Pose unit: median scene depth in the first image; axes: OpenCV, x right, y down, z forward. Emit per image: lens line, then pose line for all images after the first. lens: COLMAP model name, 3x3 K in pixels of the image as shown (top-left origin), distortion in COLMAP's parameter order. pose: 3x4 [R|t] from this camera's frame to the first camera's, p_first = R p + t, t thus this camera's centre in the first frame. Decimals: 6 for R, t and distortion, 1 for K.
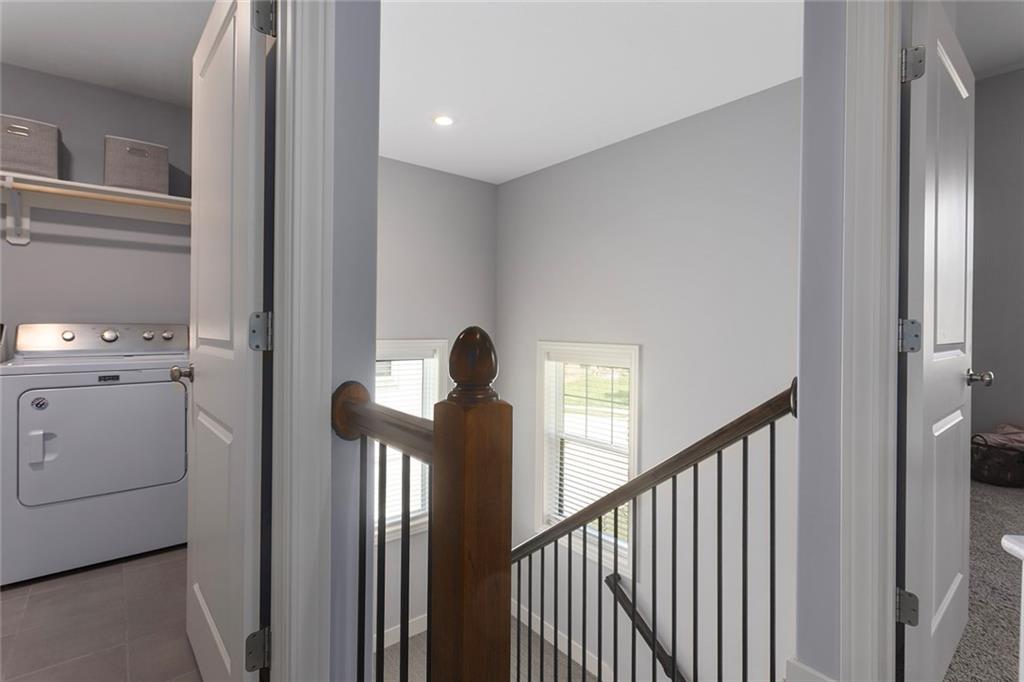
lens RADIAL K [[493.0, 0, 508.9], [0, 493.0, 335.9], [0, 0, 1]] dist [0.004847, 0.001290]
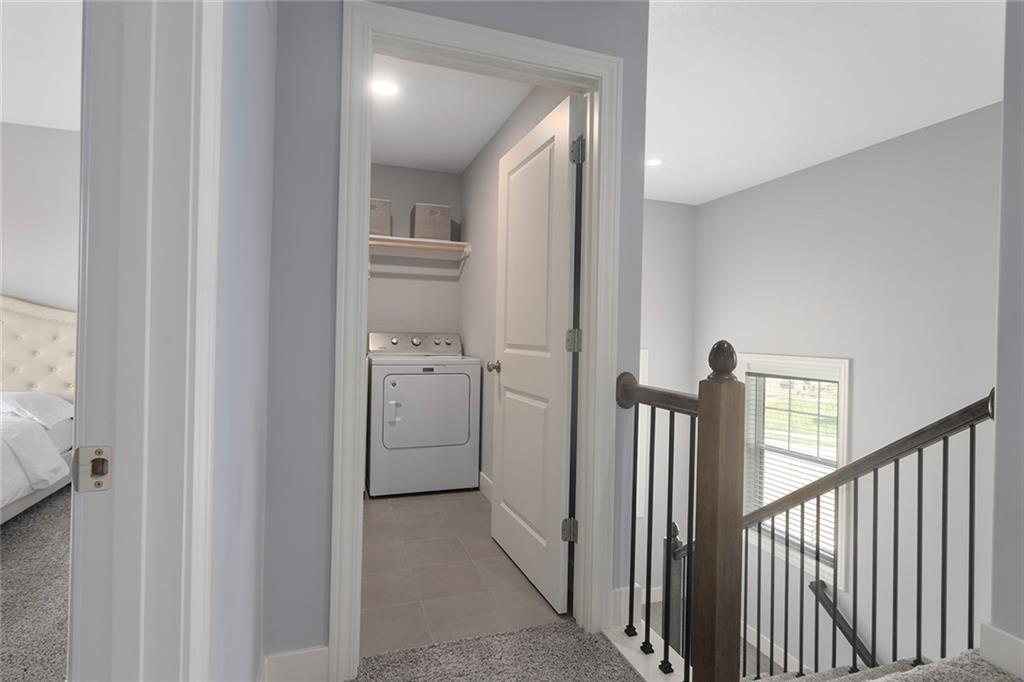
lens RADIAL K [[493.0, 0, 510.9], [0, 493.0, 335.7], [0, 0, 1]] dist [0.004847, 0.001290]
pose [[0.936436, 0.013031, -0.350596, -0.057183], [-0.020577, 0.999630, -0.017805, 0.004733], [0.350234, 0.023887, 0.936358, -0.347616]]
